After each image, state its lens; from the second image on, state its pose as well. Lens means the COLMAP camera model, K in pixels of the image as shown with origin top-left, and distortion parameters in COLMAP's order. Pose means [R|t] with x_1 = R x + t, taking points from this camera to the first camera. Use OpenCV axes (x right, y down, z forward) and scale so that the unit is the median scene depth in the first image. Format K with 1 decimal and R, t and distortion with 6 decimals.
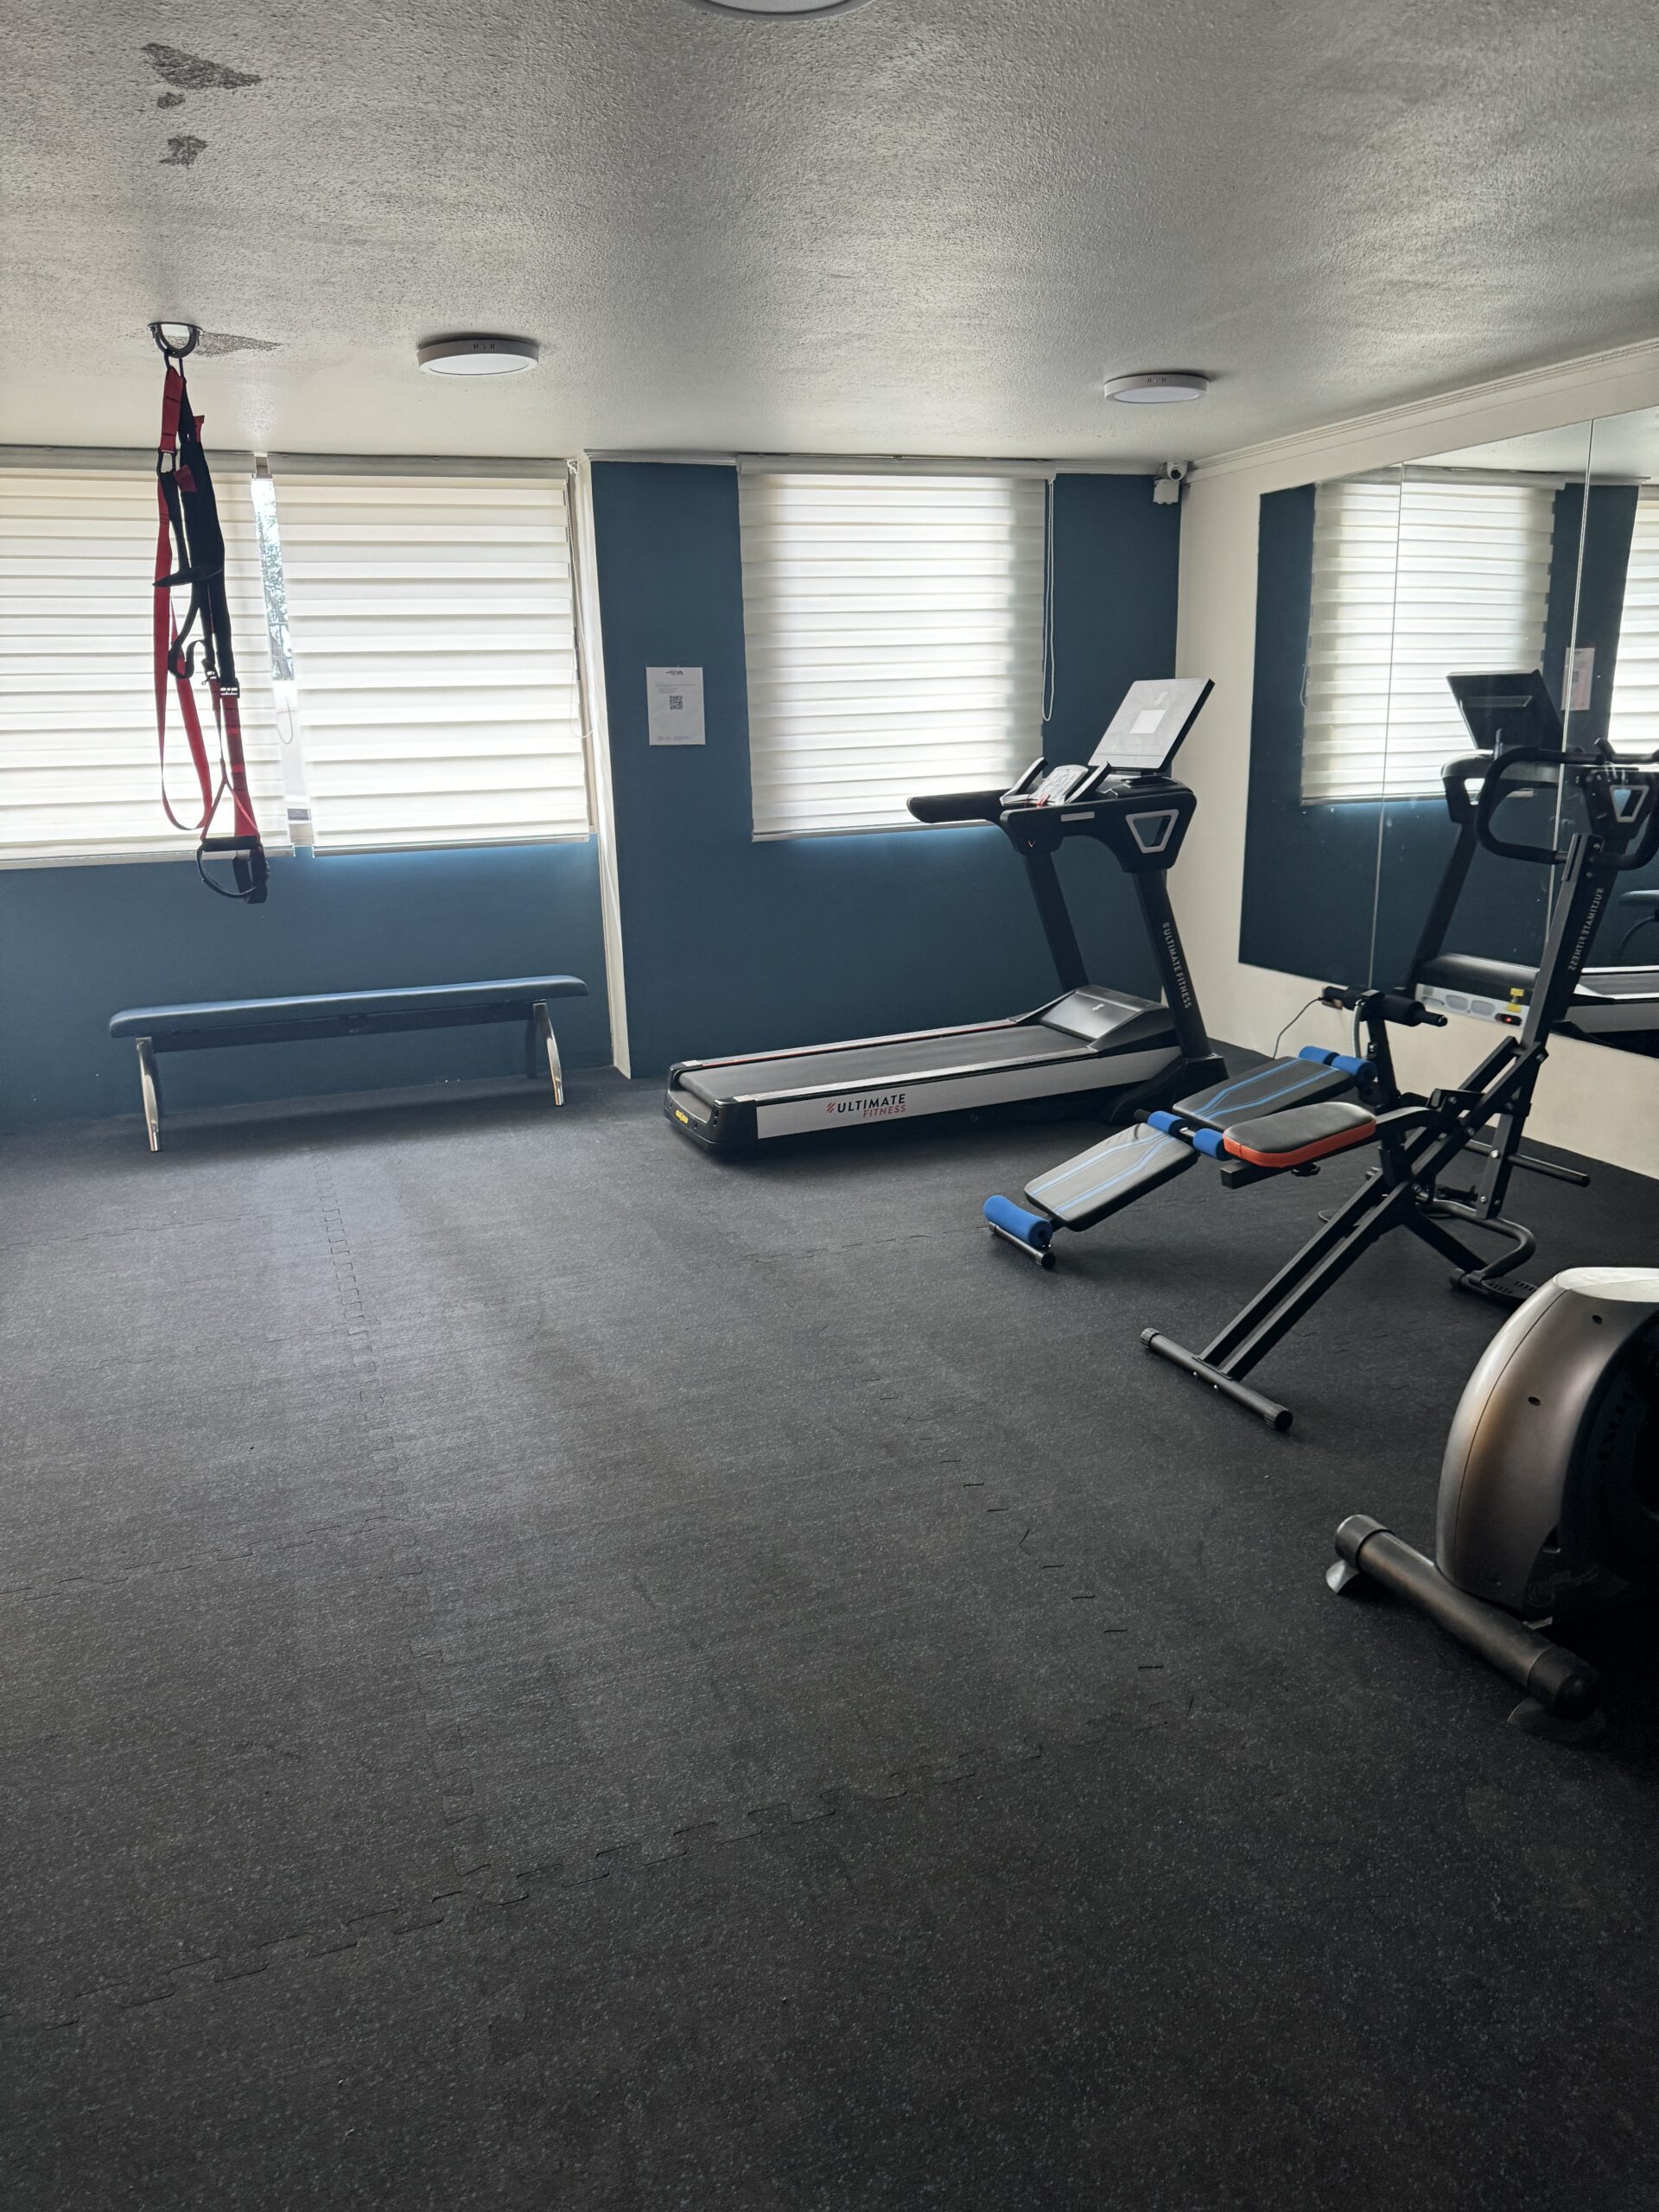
lens RADIAL K [[1588.8, 0, 829.5], [0, 1588.8, 1106.0], [0, 0, 1]] dist [-0.005799, -0.000756]
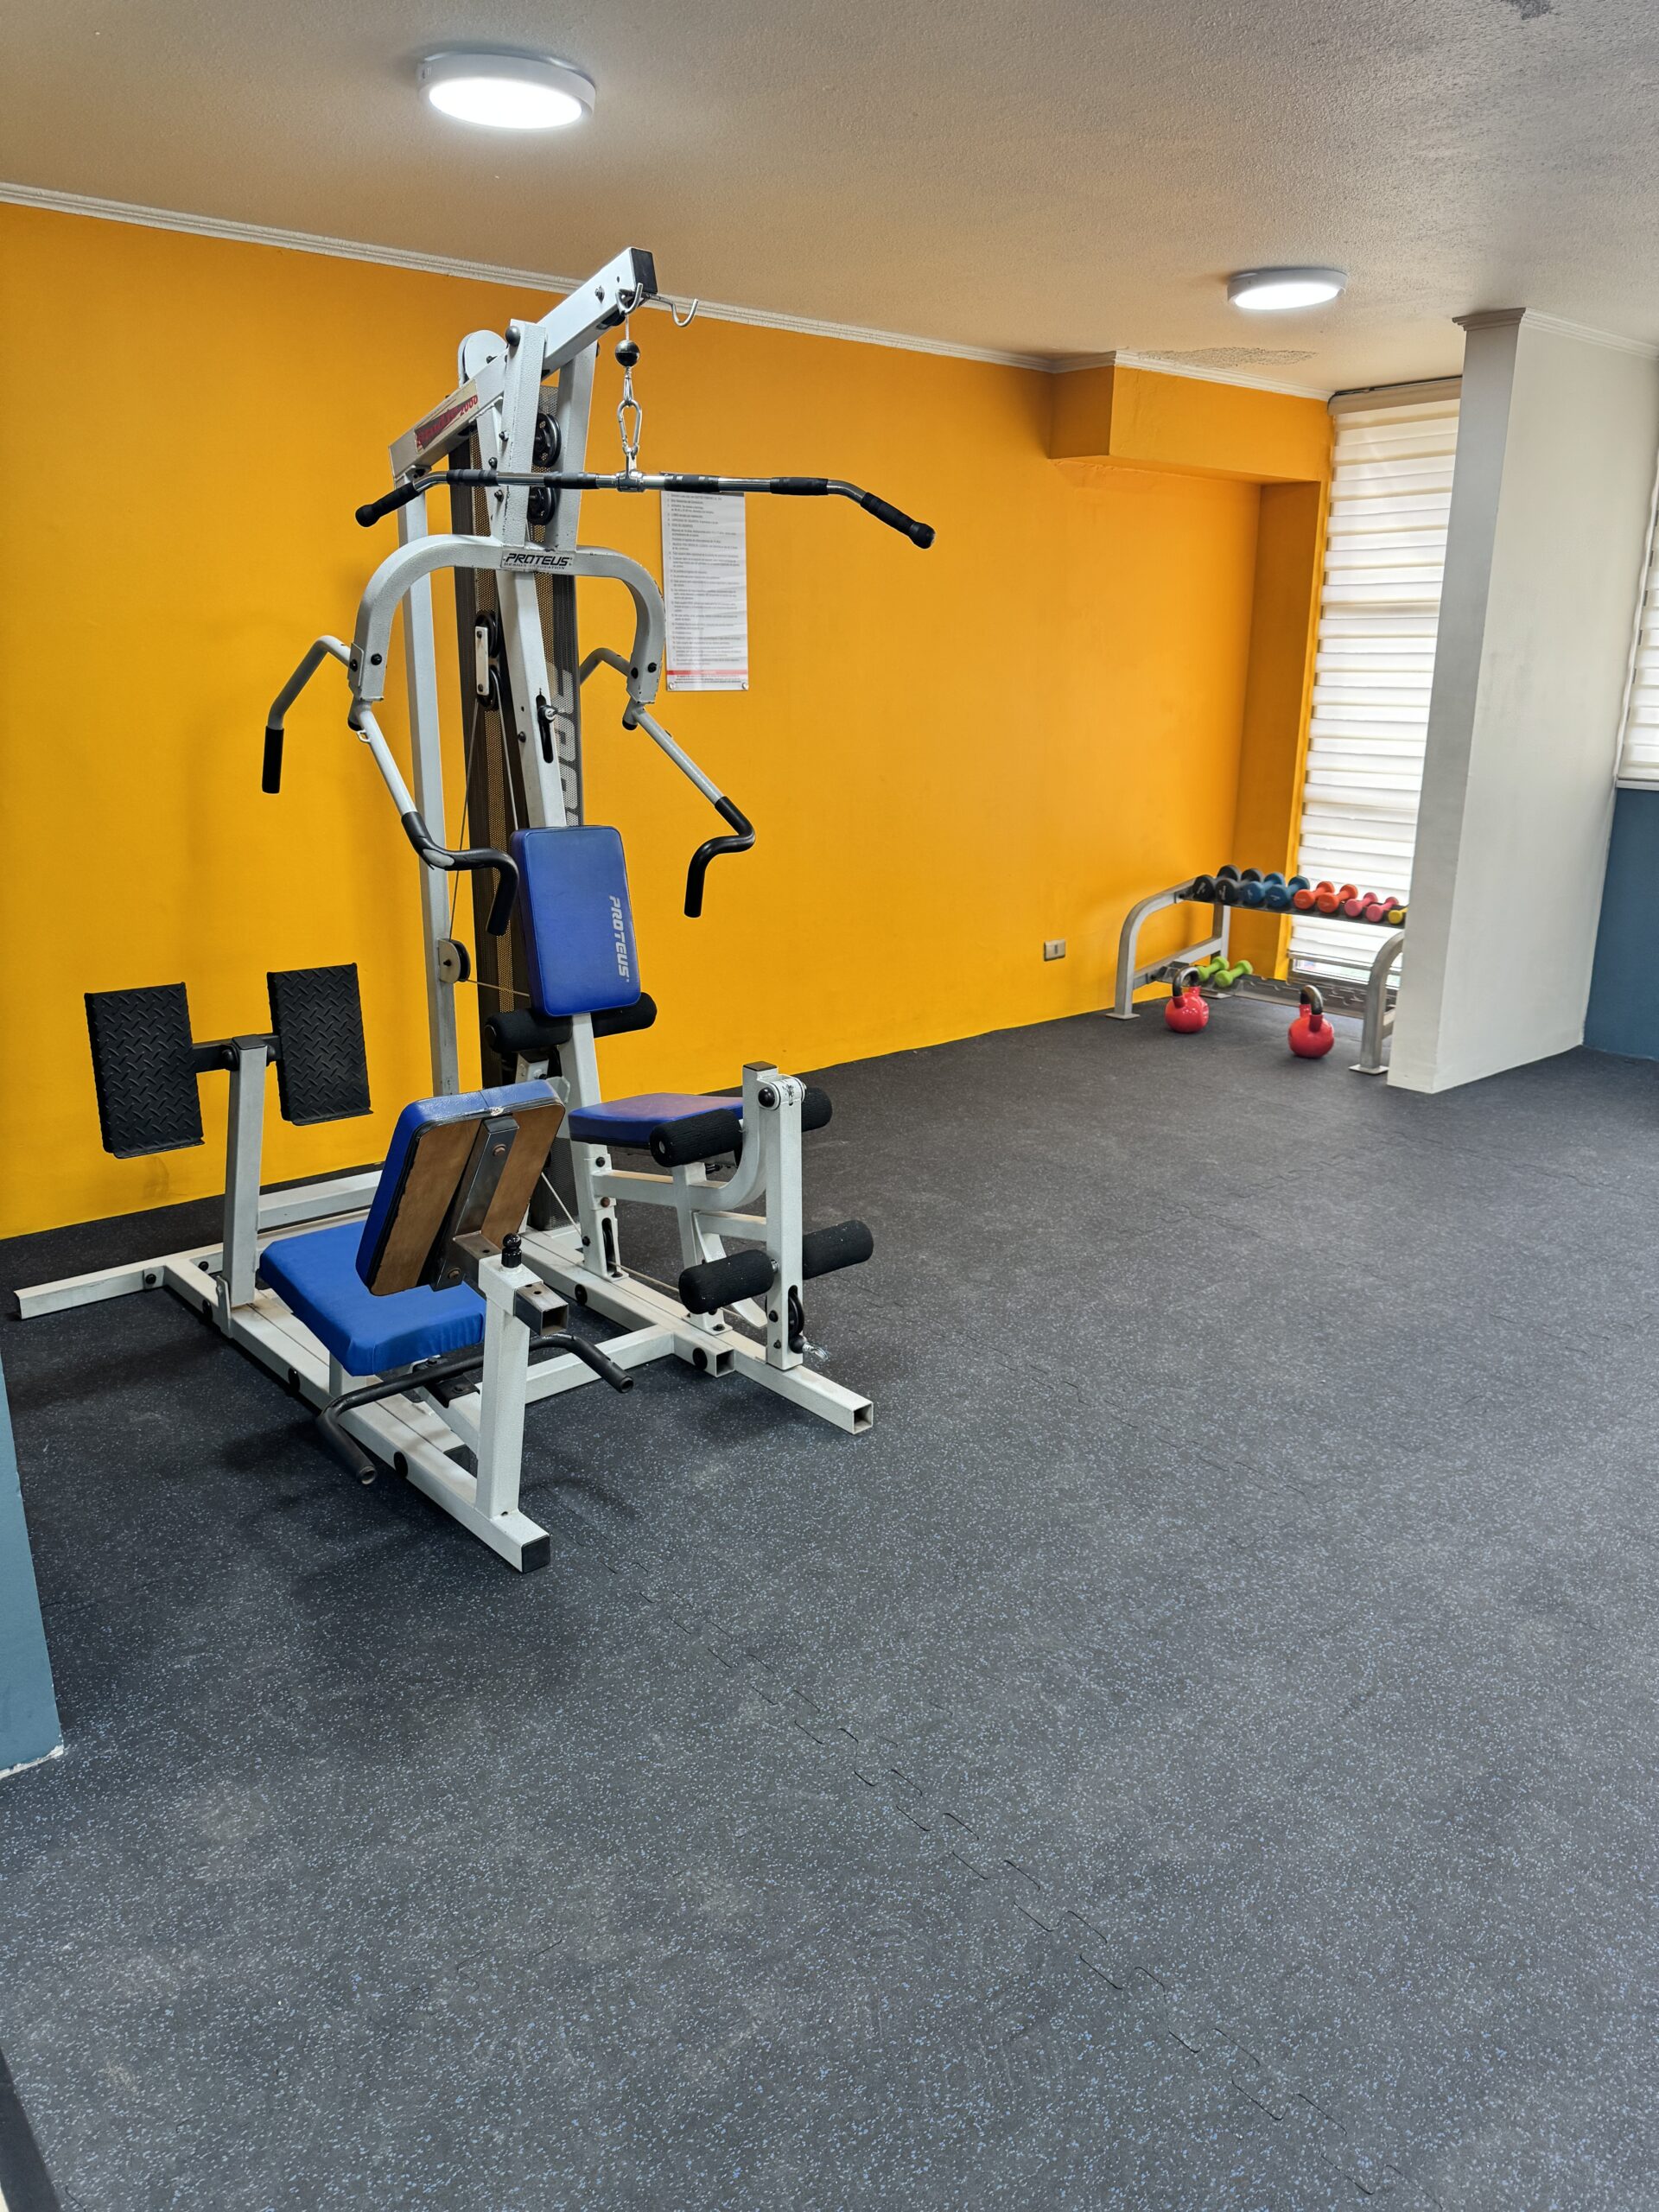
lens RADIAL K [[1588.8, 0, 829.5], [0, 1588.8, 1106.0], [0, 0, 1]] dist [-0.005799, -0.000756]
pose [[0.316520, 0.292019, -0.902519, 0.456272], [-0.245636, 0.944215, 0.219364, -0.105313], [0.916230, 0.152258, 0.370593, 0.395100]]
